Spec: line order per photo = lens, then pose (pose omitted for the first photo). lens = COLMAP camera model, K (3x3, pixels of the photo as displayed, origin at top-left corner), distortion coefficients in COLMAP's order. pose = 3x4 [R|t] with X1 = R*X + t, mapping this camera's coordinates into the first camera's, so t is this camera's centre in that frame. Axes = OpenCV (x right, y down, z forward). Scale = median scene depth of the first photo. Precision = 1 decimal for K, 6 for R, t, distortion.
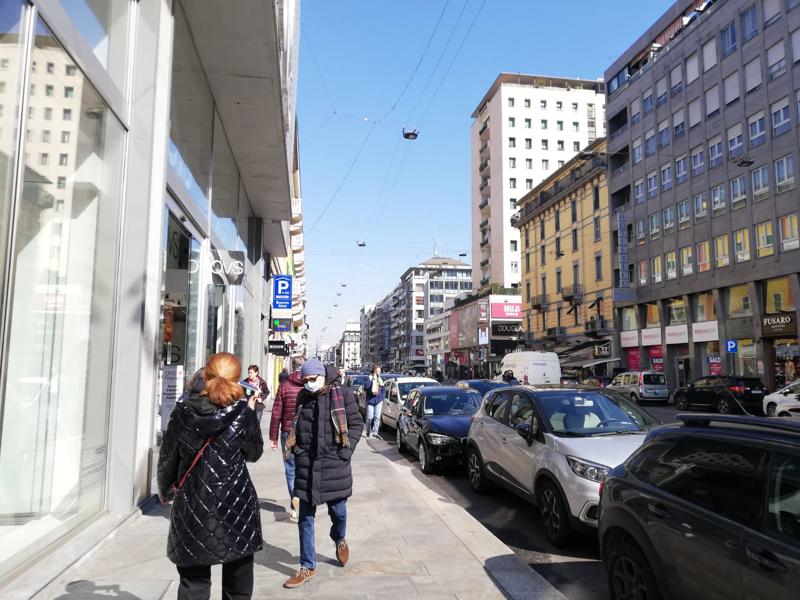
lens RADIAL K [[545.0, 0, 383.5], [0, 545.0, 308.2], [0, 0, 1]] dist [-0.000120, -0.004712]
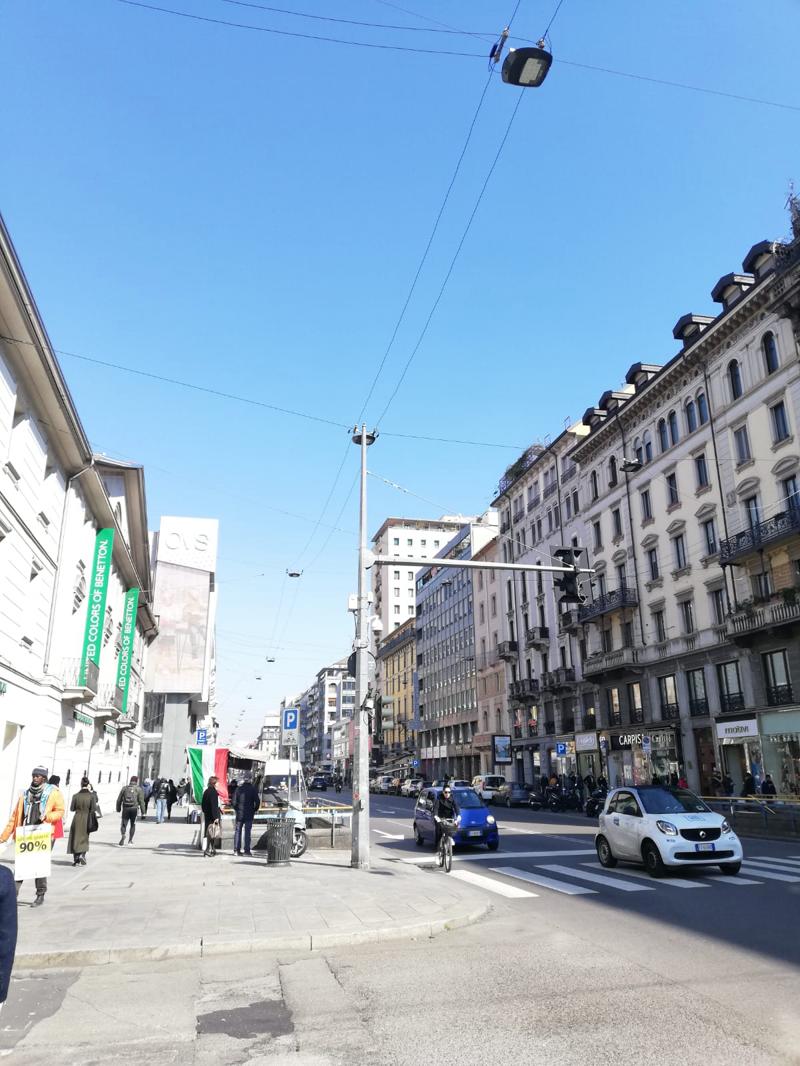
lens RADIAL K [[807.8, 0, 405.6], [0, 807.8, 529.9], [0, 0, 1]] dist [0.082333, -0.119048]
pose [[0.996353, 0.012112, 0.084465, 0.229151], [0.003443, 0.983362, -0.181625, -0.172708], [-0.085259, 0.181253, 0.979734, -1.696802]]
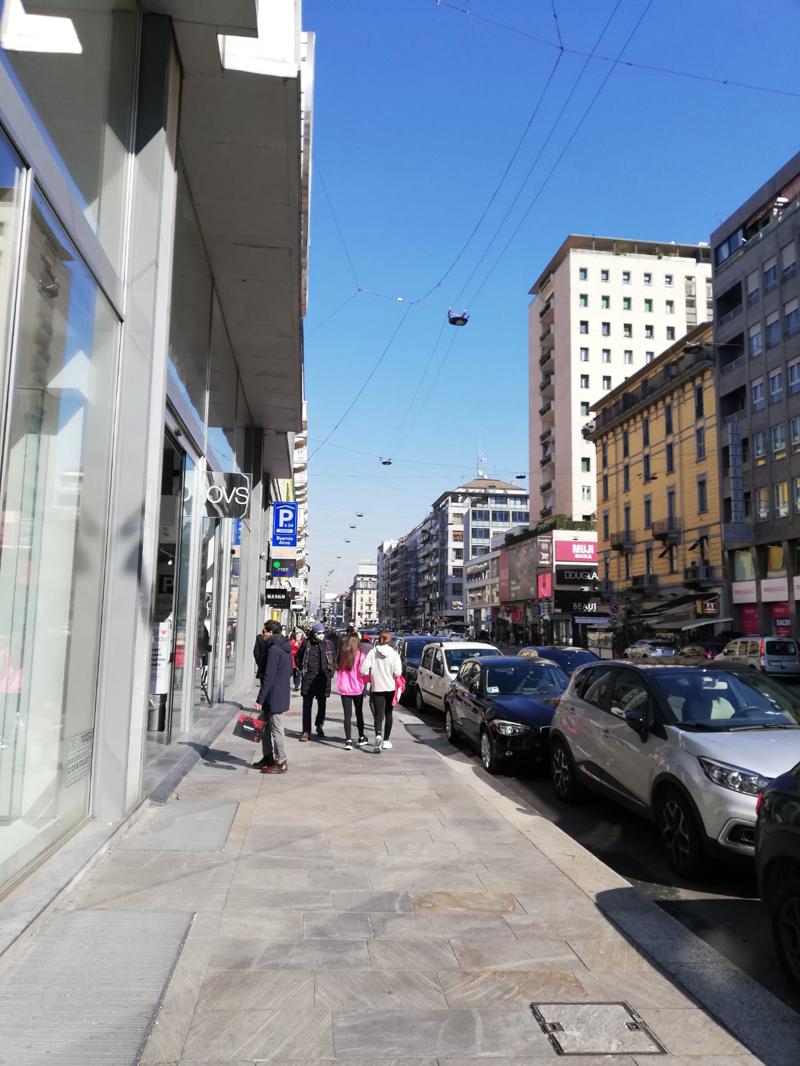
lens RADIAL K [[724.6, 0, 388.4], [0, 724.6, 534.7], [0, 0, 1]] dist [-0.005592, 0.001757]
pose [[0.999572, 0.012531, -0.026444, -0.008554], [-0.012900, 0.999821, -0.013830, -0.002039], [0.026266, 0.014165, 0.999555, -0.001805]]
